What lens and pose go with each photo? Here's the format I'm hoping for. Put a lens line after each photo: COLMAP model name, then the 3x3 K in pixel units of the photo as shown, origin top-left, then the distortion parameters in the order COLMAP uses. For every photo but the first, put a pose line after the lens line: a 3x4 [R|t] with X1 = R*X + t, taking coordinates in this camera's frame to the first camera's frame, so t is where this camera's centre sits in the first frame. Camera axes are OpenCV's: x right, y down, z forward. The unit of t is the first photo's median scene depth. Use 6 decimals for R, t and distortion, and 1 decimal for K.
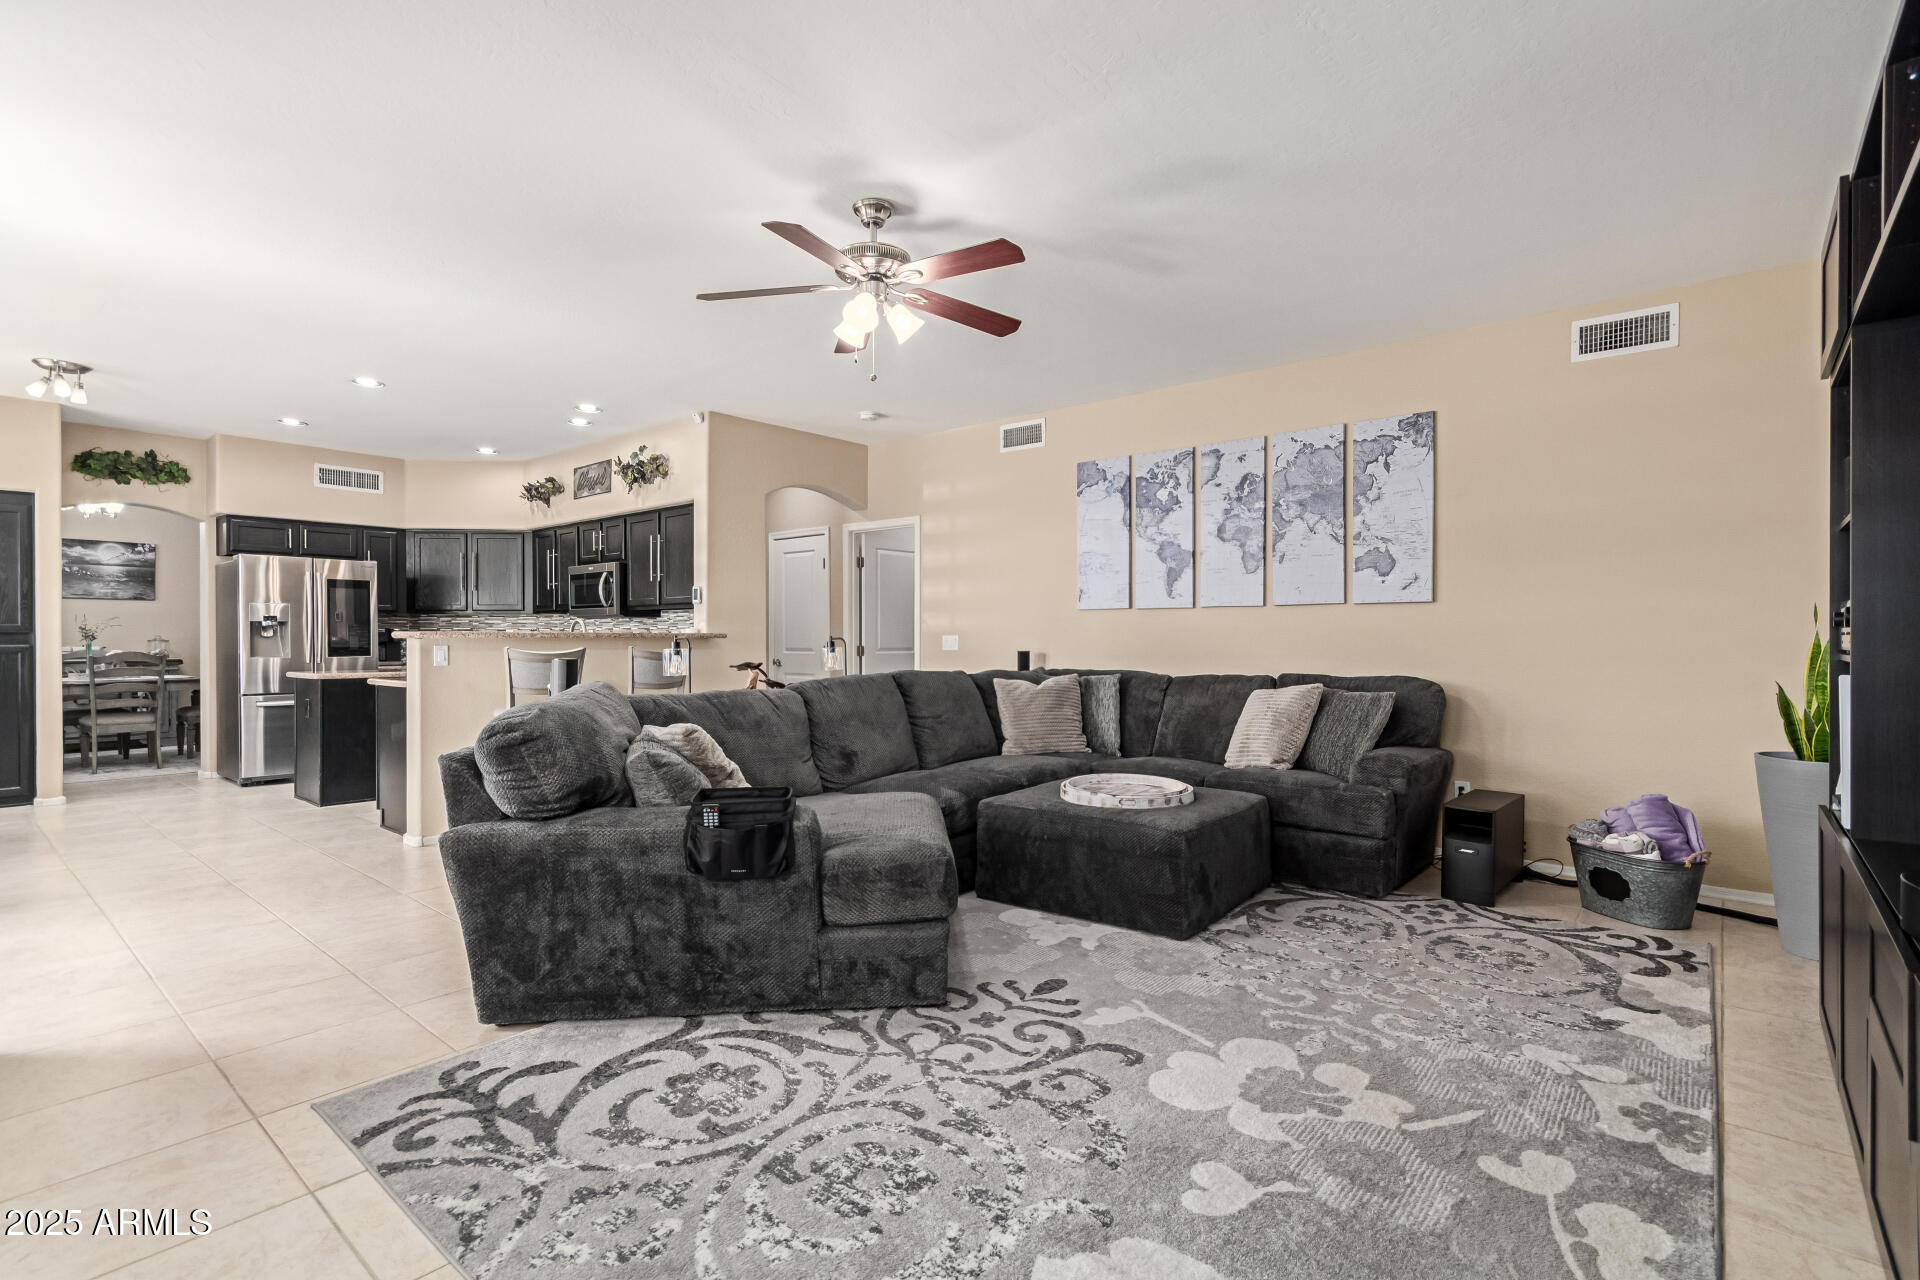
lens RADIAL K [[890.0, 0, 969.4], [0, 890.0, 644.9], [0, 0, 1]] dist [0.007499, -0.001877]
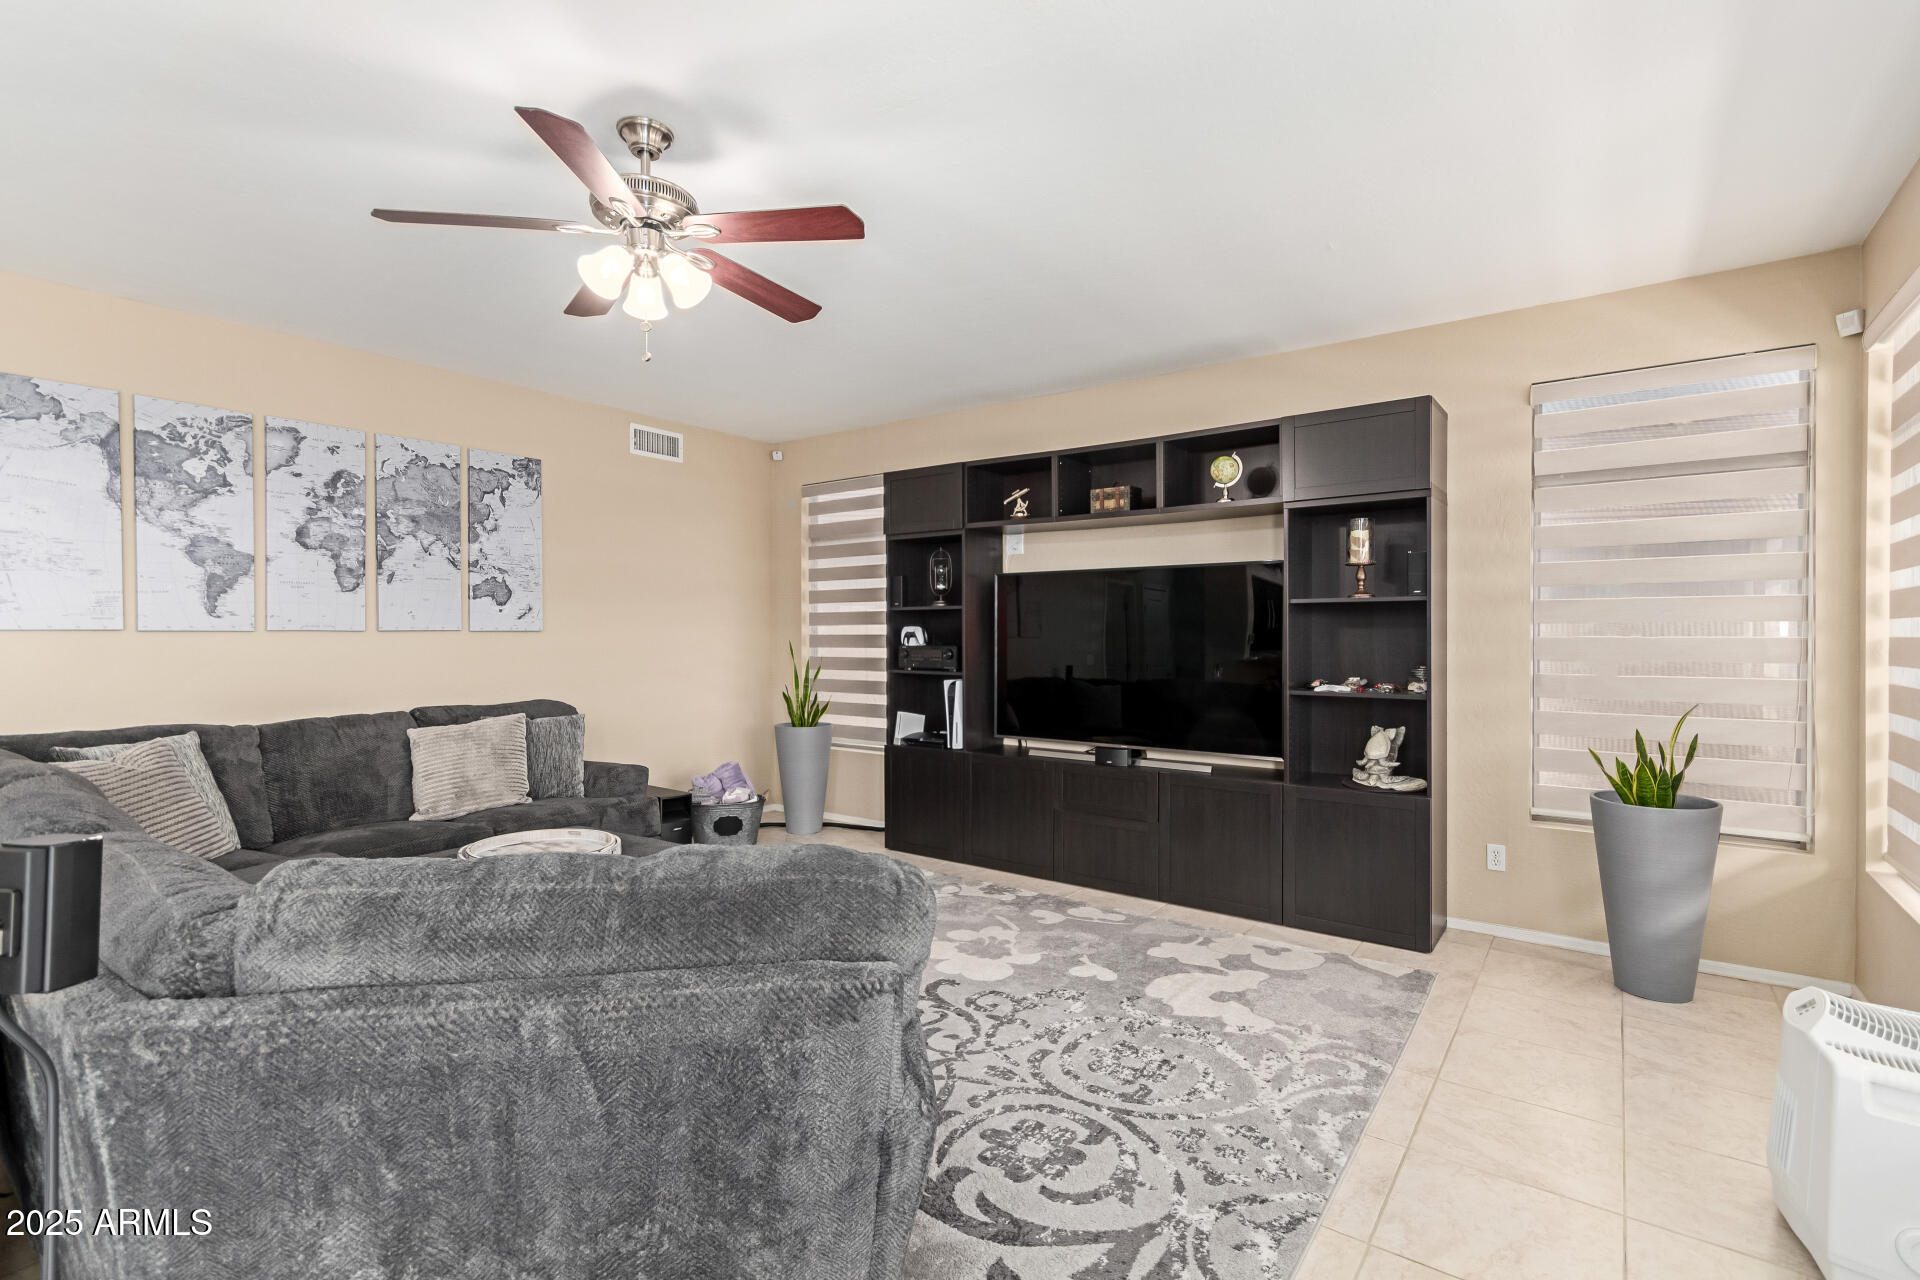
lens RADIAL K [[890.0, 0, 961.3], [0, 890.0, 636.4], [0, 0, 1]] dist [0.007499, -0.001877]
pose [[-0.057417, -0.003753, 0.998343, -0.513493], [0.011580, 0.999923, 0.004425, -0.034098], [-0.998283, 0.011815, -0.057369, 0.451561]]
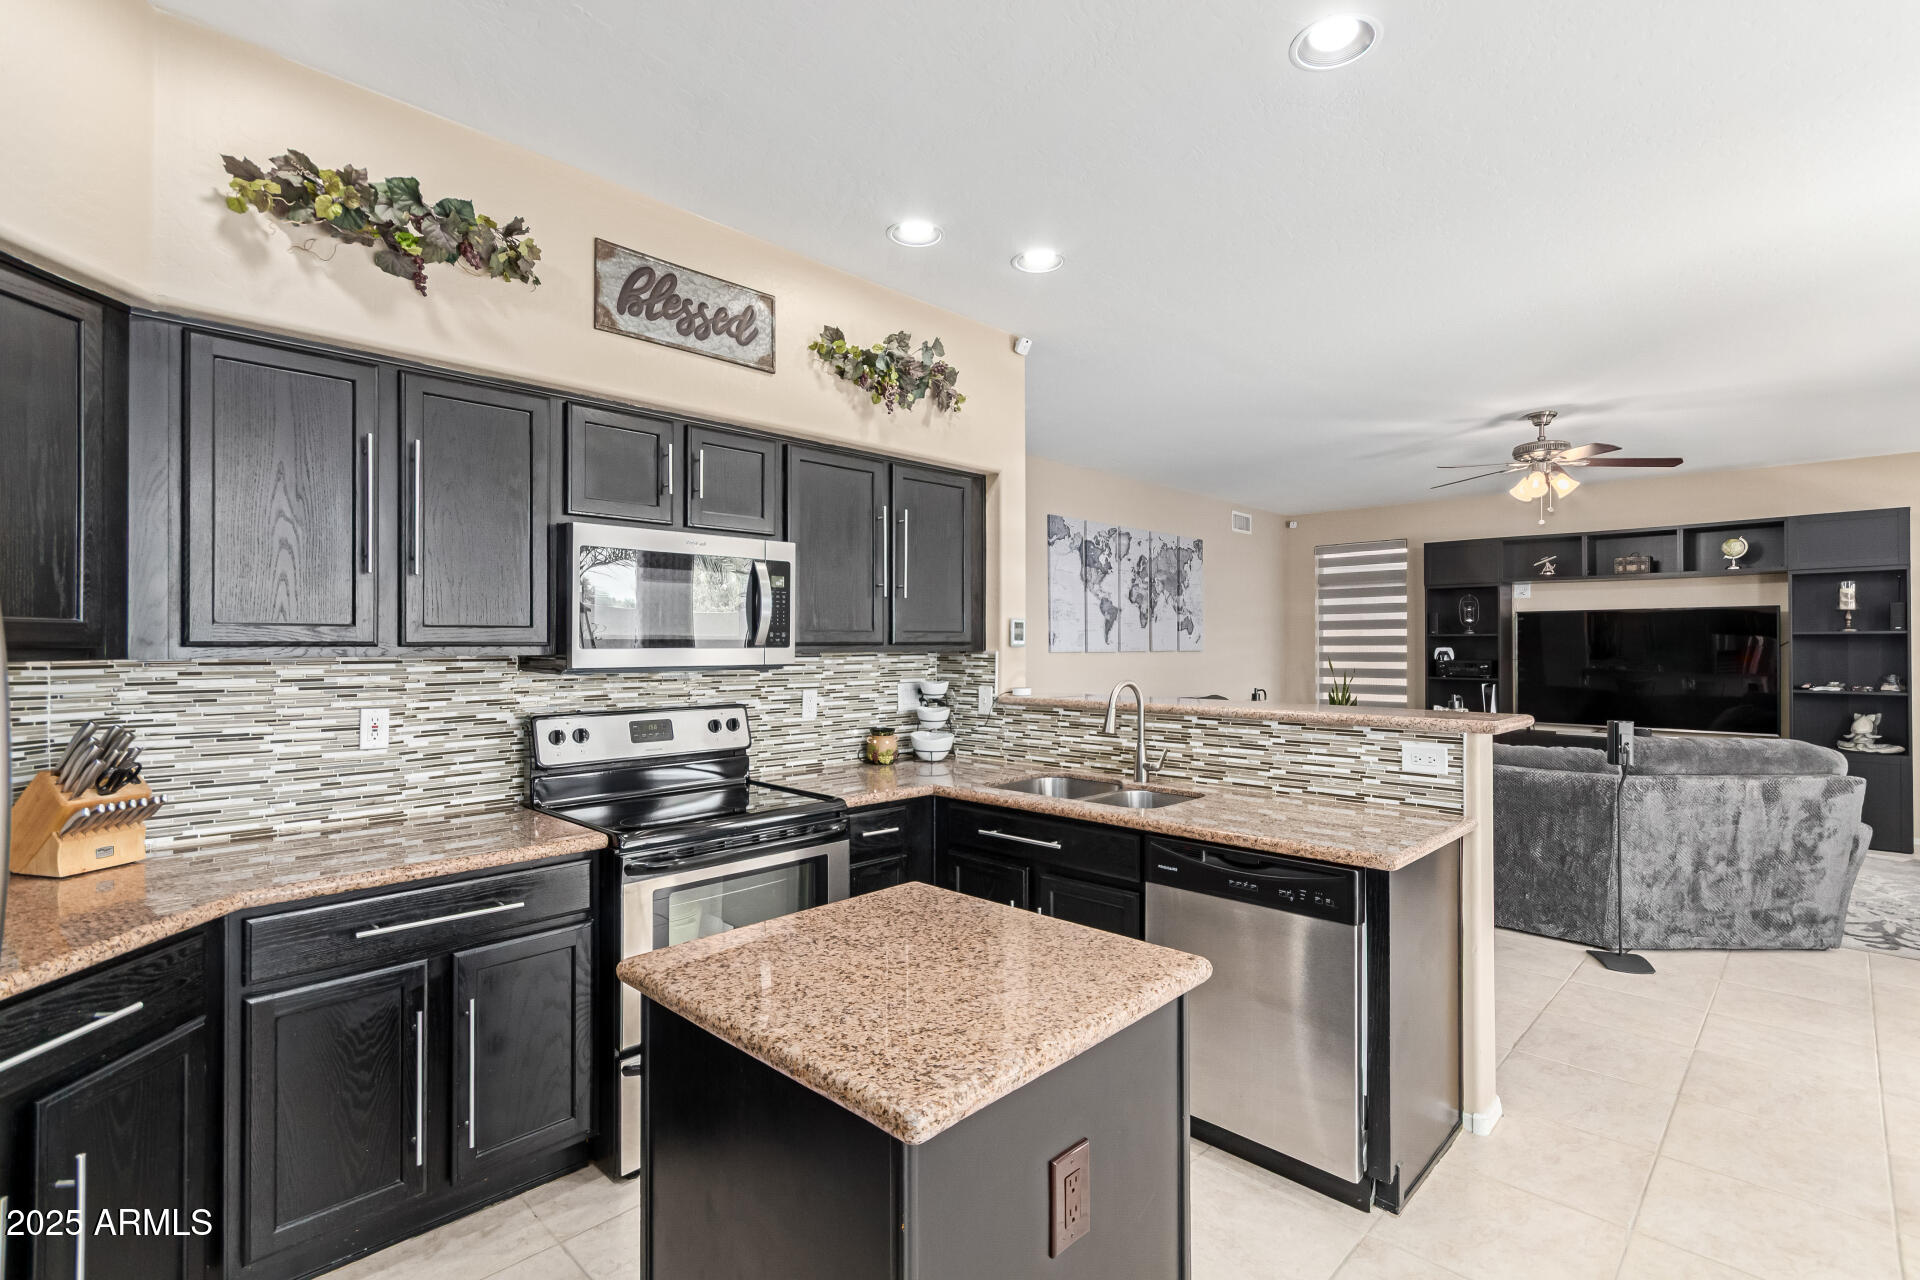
lens RADIAL K [[890.0, 0, 961.2], [0, 890.0, 640.2], [0, 0, 1]] dist [0.007499, -0.001877]
pose [[0.079836, 0.005742, 0.996791, -1.024396], [0.011461, 0.999912, -0.006678, -0.051880], [-0.996742, 0.011958, 0.079764, 1.104744]]
